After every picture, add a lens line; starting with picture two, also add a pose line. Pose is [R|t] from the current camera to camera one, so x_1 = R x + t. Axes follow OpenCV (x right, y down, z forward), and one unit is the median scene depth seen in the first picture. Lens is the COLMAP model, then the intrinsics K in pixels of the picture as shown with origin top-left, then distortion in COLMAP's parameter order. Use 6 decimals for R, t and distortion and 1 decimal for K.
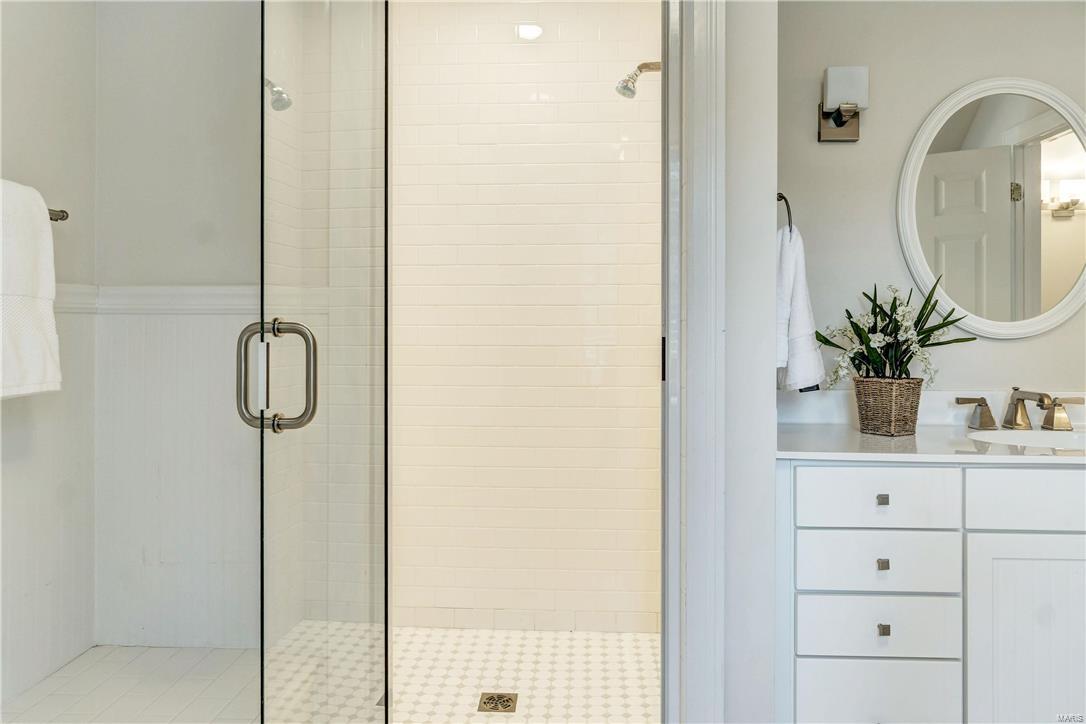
lens RADIAL K [[767.5, 0, 555.2], [0, 767.5, 335.5], [0, 0, 1]] dist [-0.006142, 0.007234]
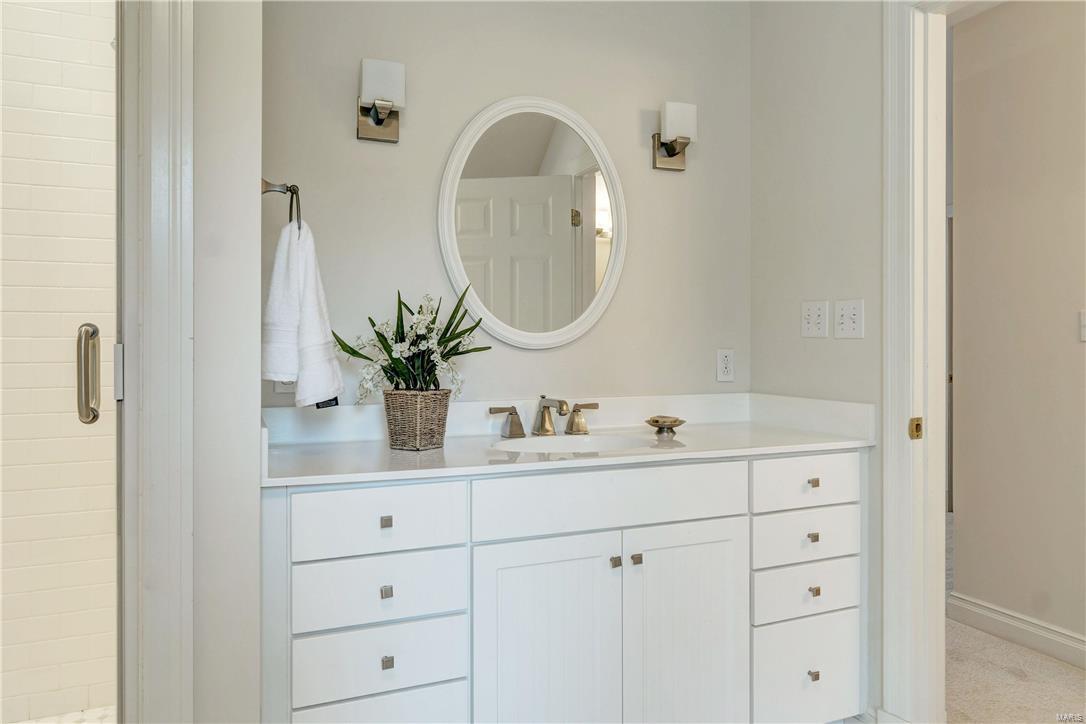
lens RADIAL K [[767.5, 0, 543.5], [0, 767.5, 359.7], [0, 0, 1]] dist [-0.006142, 0.007234]
pose [[0.895807, -0.011209, 0.444302, 0.147261], [0.007299, 0.999918, 0.010509, 0.008519], [-0.444384, -0.006171, 0.895815, 0.071421]]
